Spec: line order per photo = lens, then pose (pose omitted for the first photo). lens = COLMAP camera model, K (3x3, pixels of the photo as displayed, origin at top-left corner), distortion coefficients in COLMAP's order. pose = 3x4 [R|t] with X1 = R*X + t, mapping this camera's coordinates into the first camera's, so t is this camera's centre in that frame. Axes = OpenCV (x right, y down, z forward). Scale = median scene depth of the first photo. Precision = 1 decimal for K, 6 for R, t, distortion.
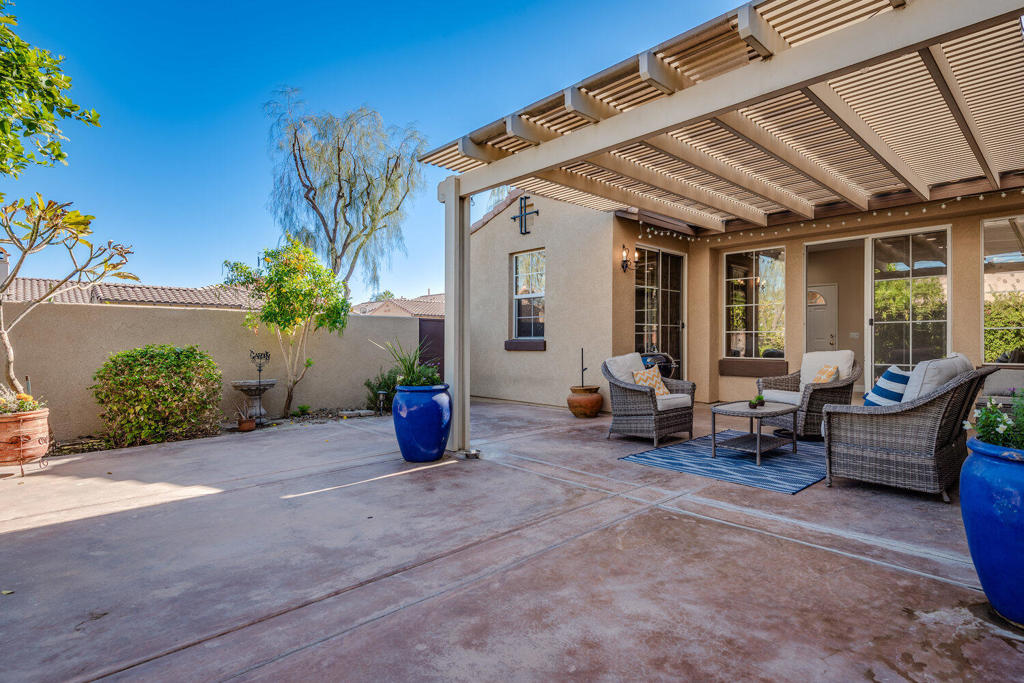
lens RADIAL K [[514.5, 0, 513.0], [0, 514.5, 342.7], [0, 0, 1]] dist [-0.001900, -0.000561]
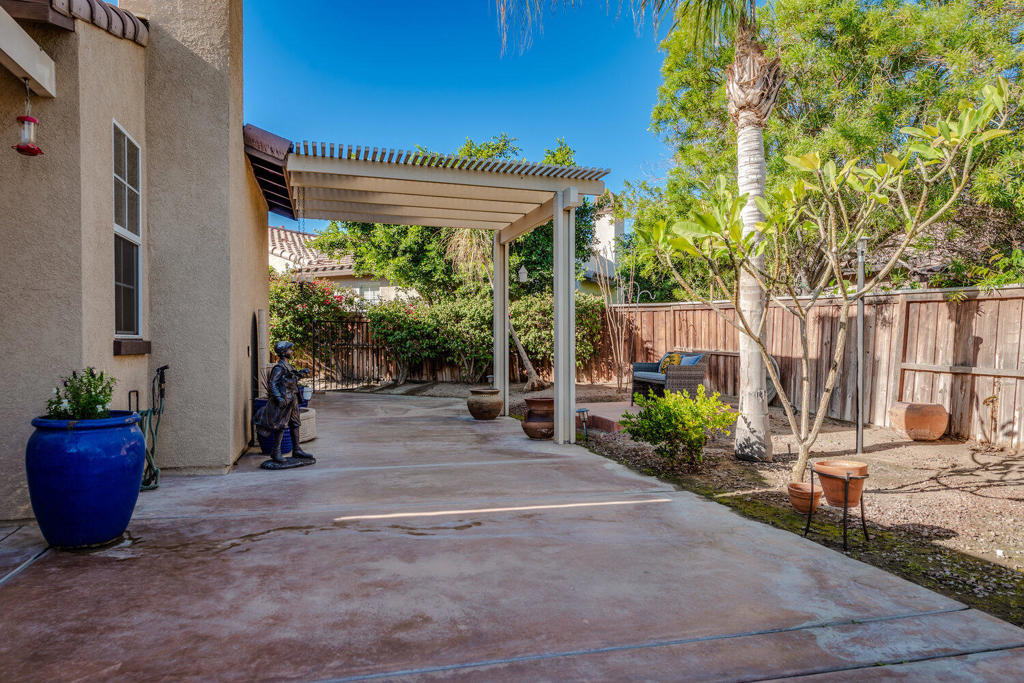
lens RADIAL K [[705.5, 0, 510.9], [0, 705.5, 341.8], [0, 0, 1]] dist [0.000289, -0.000131]
pose [[-0.898841, -0.001307, 0.438273, -0.874908], [-0.000566, 0.999998, 0.001821, -0.025427], [-0.438274, 0.001389, -0.898840, 2.165965]]
